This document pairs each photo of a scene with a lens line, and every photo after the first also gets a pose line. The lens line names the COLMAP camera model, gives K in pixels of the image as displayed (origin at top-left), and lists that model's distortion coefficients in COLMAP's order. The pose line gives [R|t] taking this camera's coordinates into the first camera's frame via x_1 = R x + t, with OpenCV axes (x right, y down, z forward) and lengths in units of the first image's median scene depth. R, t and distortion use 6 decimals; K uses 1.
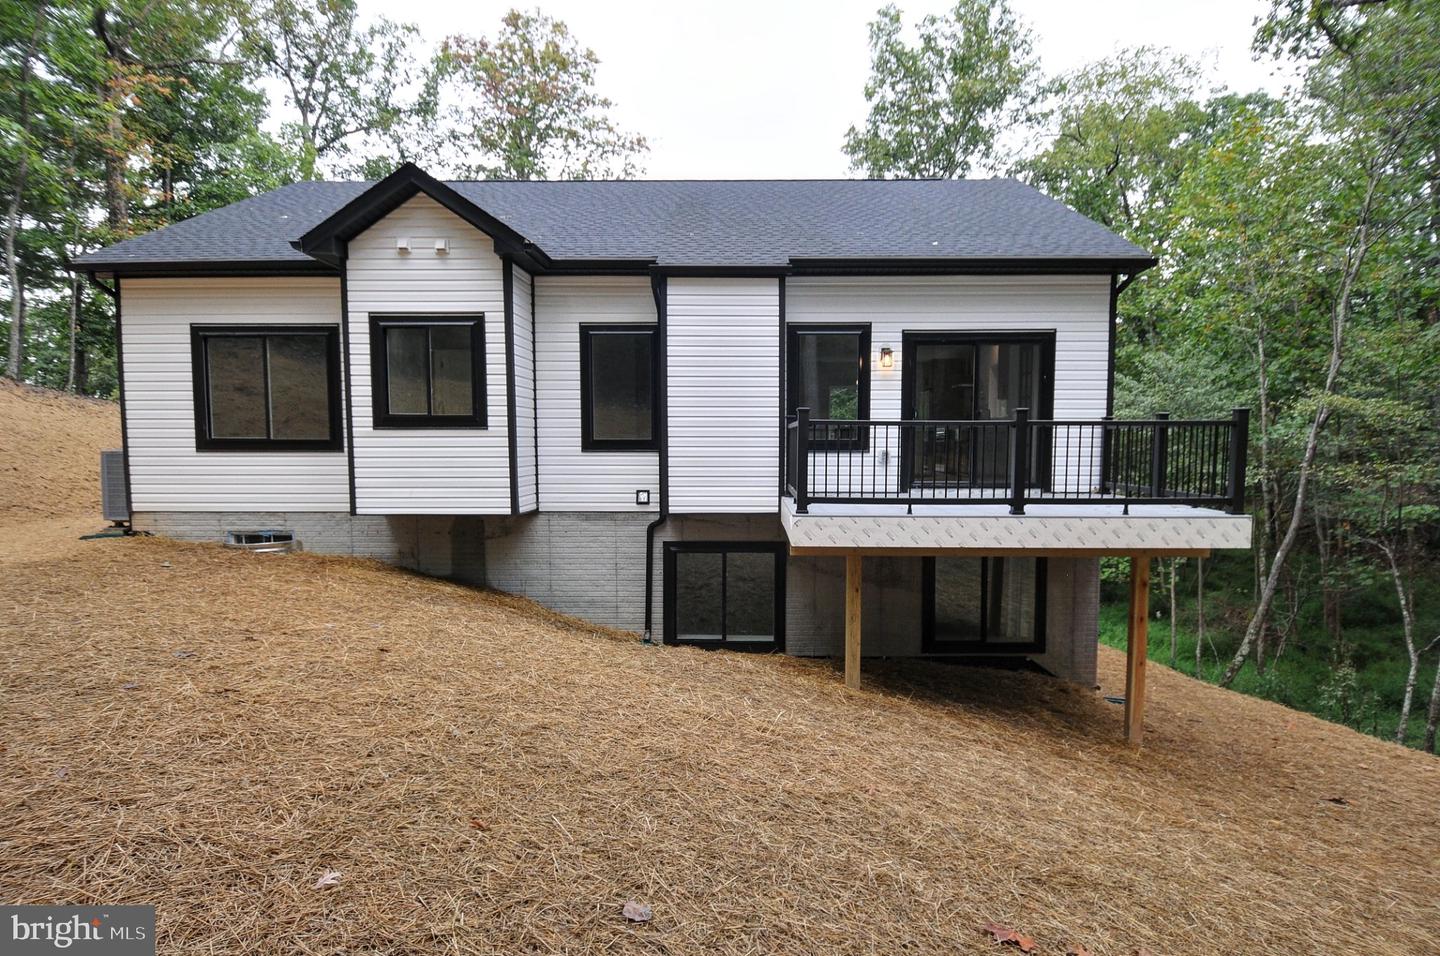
lens RADIAL K [[782.9, 0, 736.7], [0, 782.9, 501.5], [0, 0, 1]] dist [0.022671, -0.024558]
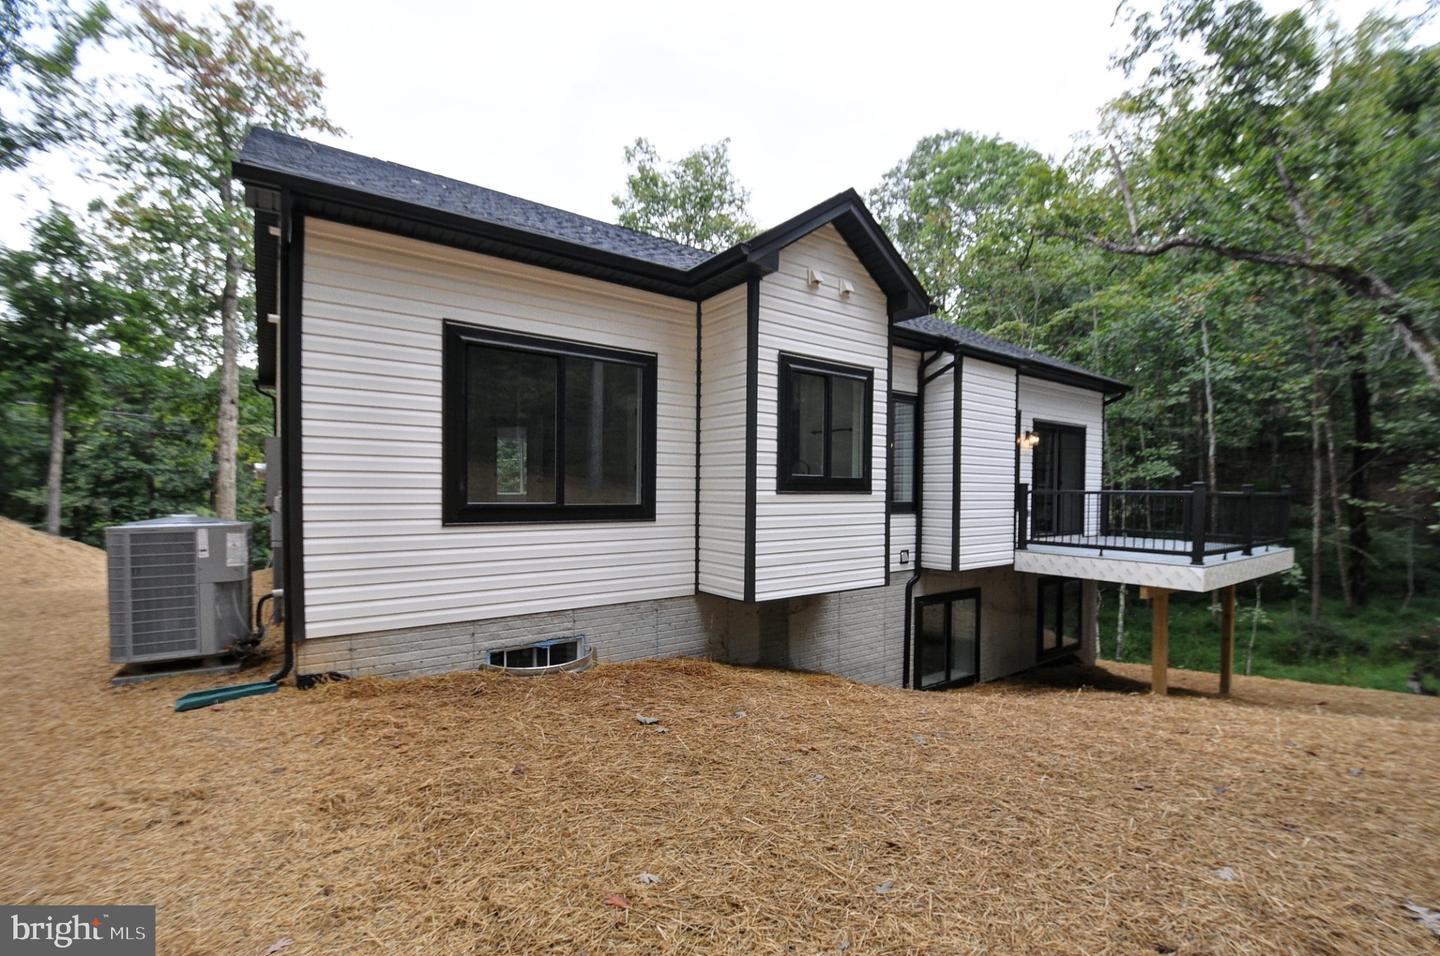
lens RADIAL K [[624.7, 0, 737.3], [0, 624.7, 501.9], [0, 0, 1]] dist [0.016946, -0.022400]
pose [[0.784661, -0.006030, 0.619896, -0.791954], [0.038791, 0.998471, -0.039389, -0.053158], [-0.618711, 0.054954, 0.783695, 0.465556]]
